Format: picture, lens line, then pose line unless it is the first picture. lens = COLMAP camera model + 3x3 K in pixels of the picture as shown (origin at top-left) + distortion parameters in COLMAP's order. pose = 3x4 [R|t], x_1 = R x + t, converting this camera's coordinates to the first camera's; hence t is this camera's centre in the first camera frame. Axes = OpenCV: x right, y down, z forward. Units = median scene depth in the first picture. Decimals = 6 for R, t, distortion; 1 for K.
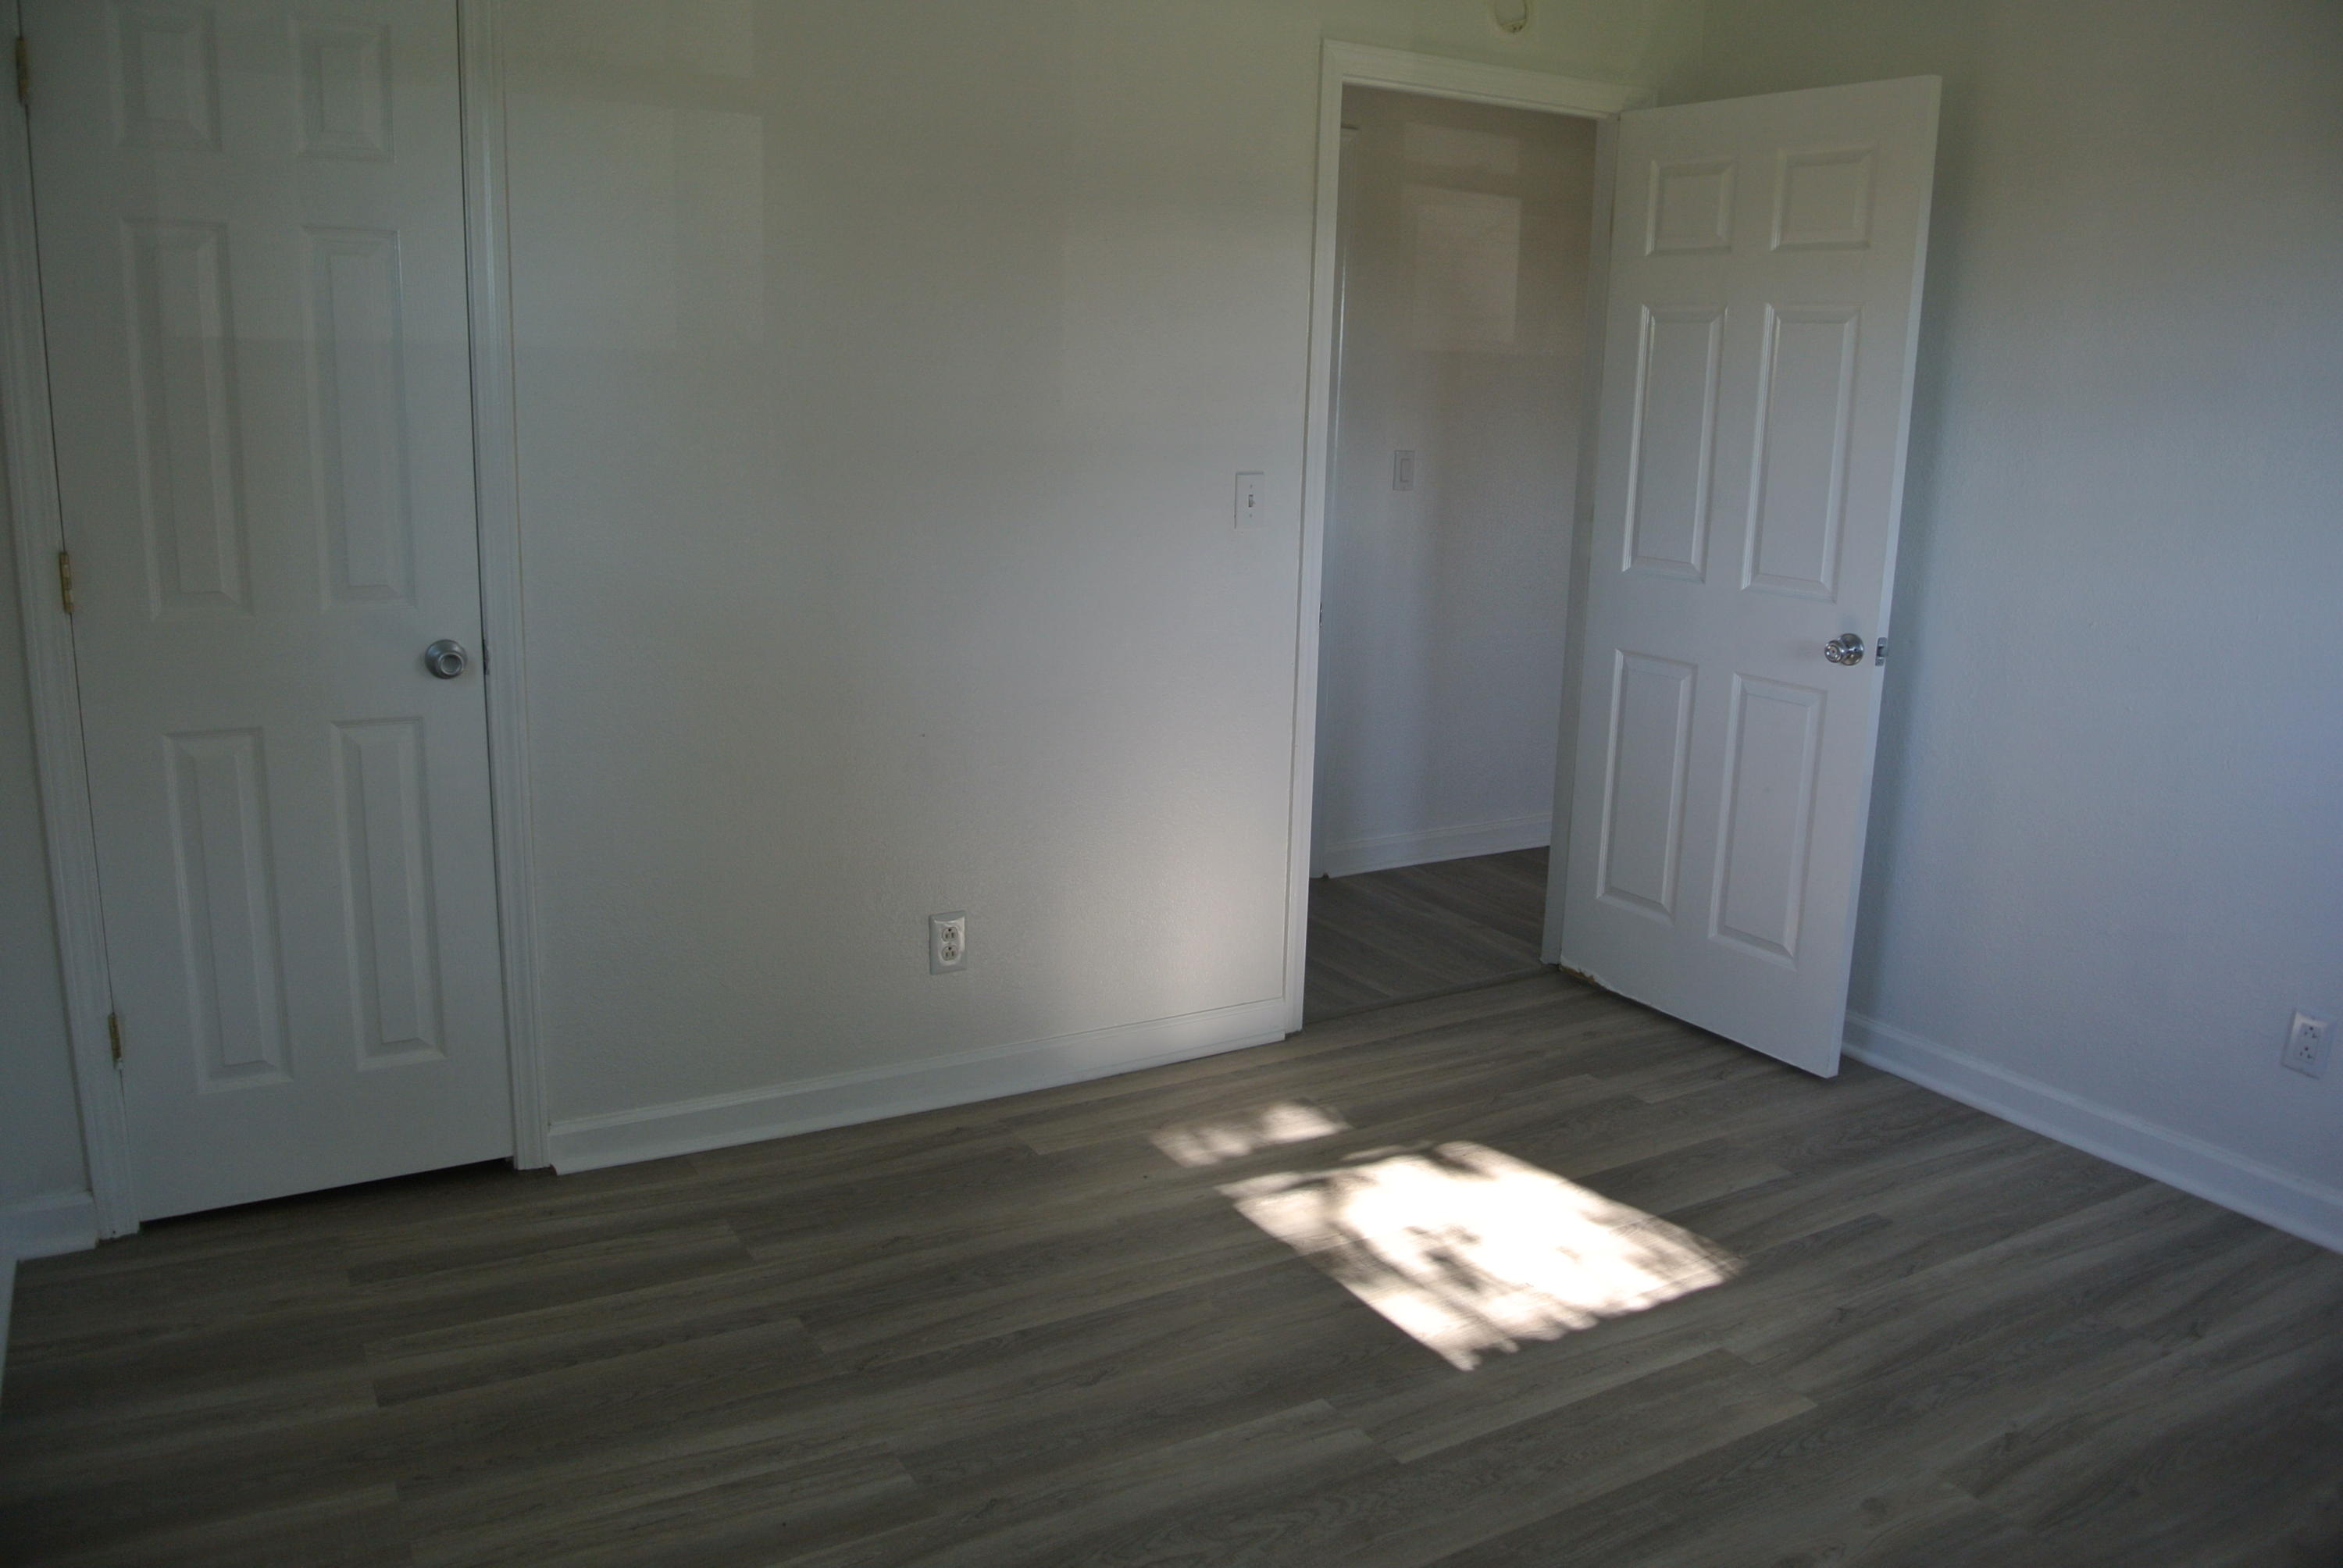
lens RADIAL K [[1806.8, 0, 1187.8], [0, 1806.8, 758.4], [0, 0, 1]] dist [-0.093189, 0.039050]
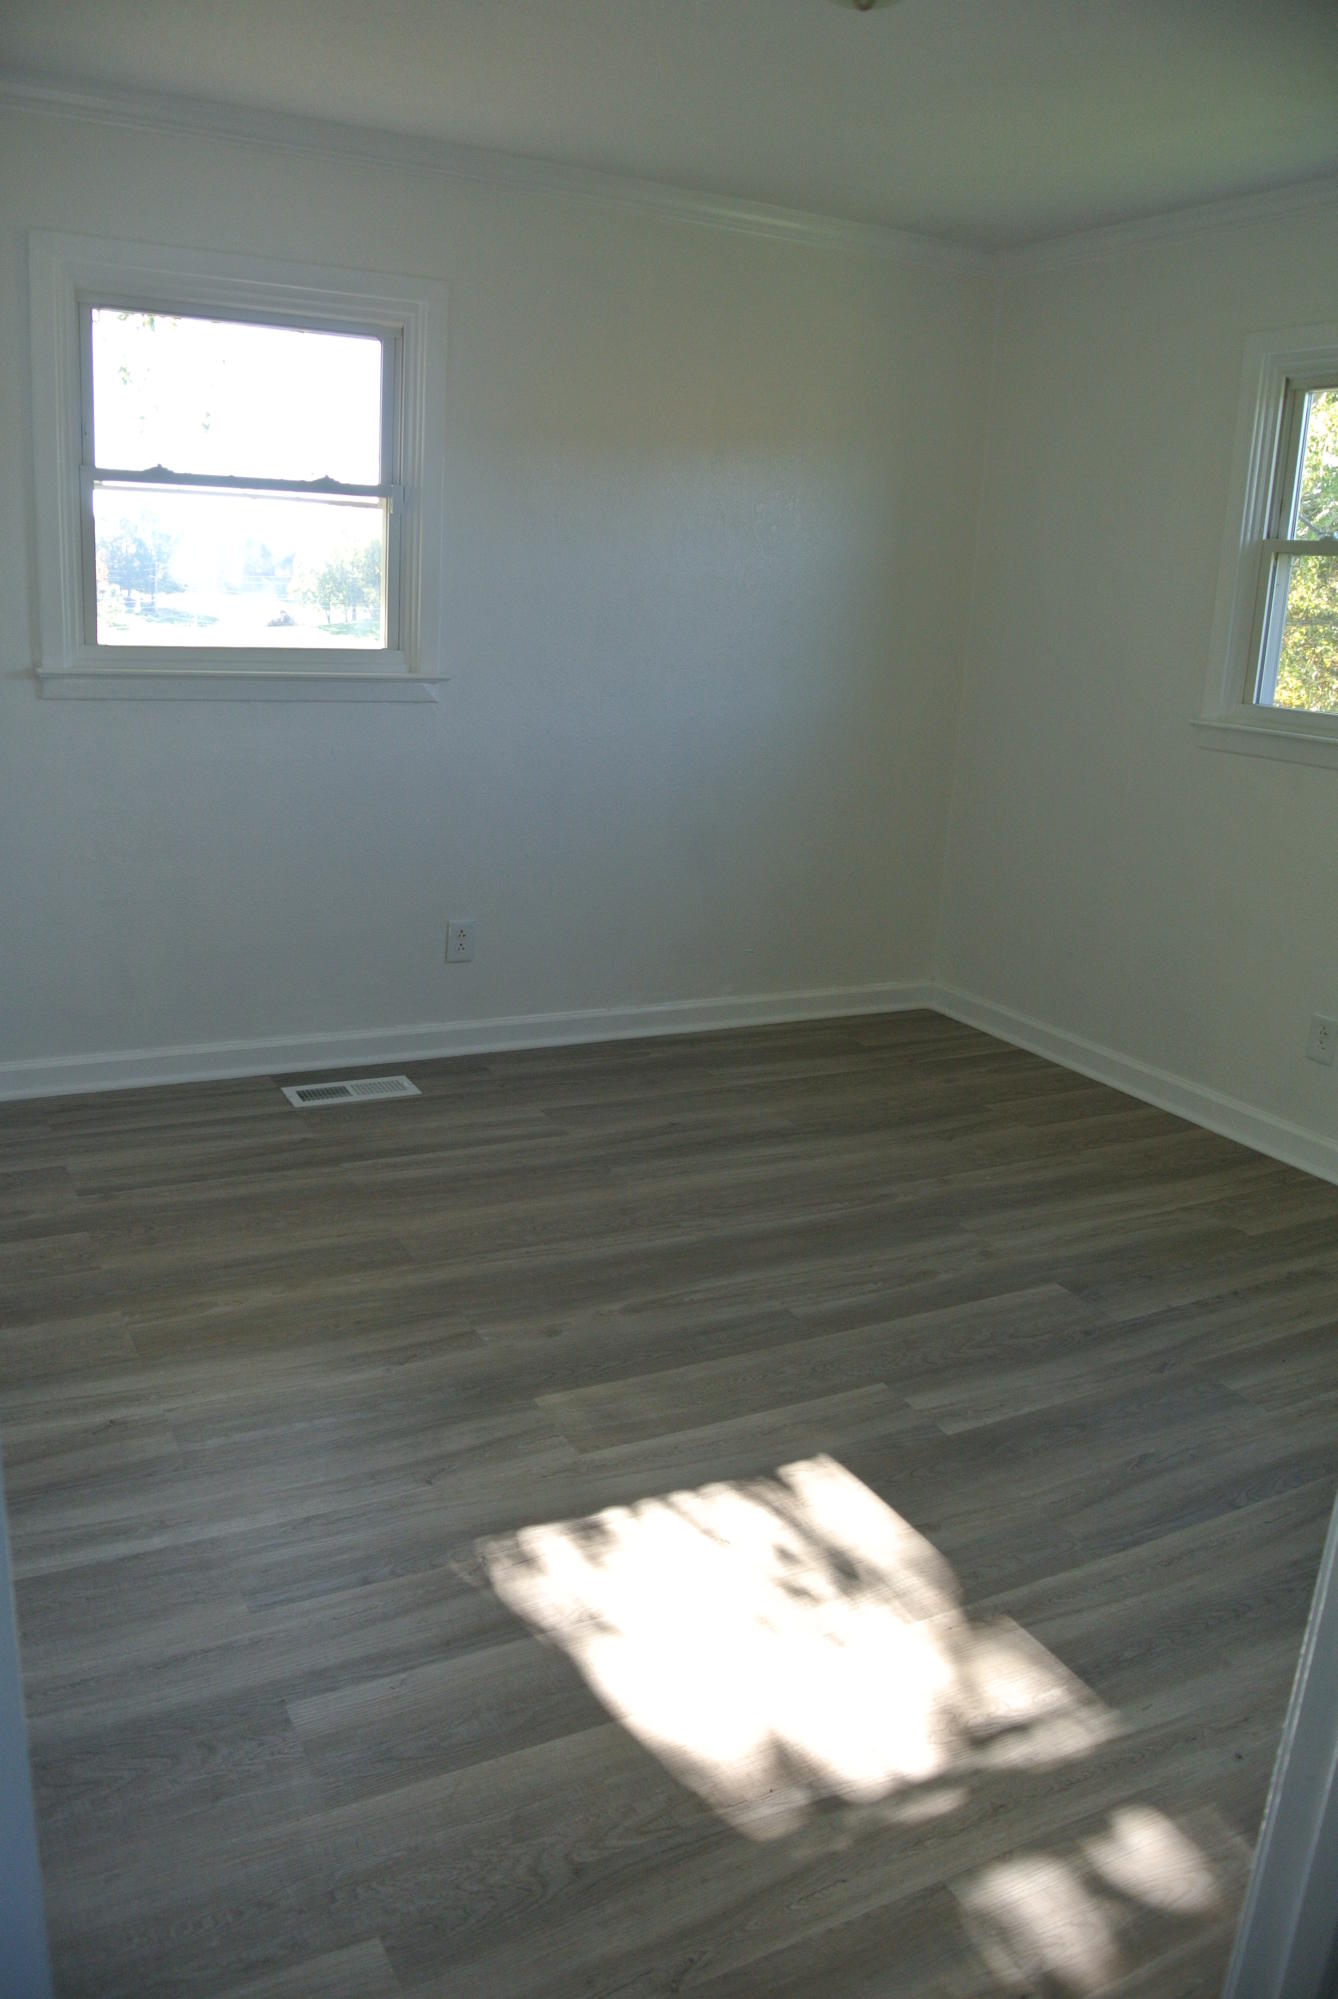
lens RADIAL K [[1541.6, 0, 669.0], [0, 1541.6, 999.5], [0, 0, 1]] dist [-0.093189, 0.039050]
pose [[-0.995873, -0.090456, 0.007390, 0.260300], [-0.076885, 0.884118, 0.460895, -0.329633], [-0.048224, 0.458425, -0.887424, 1.657713]]
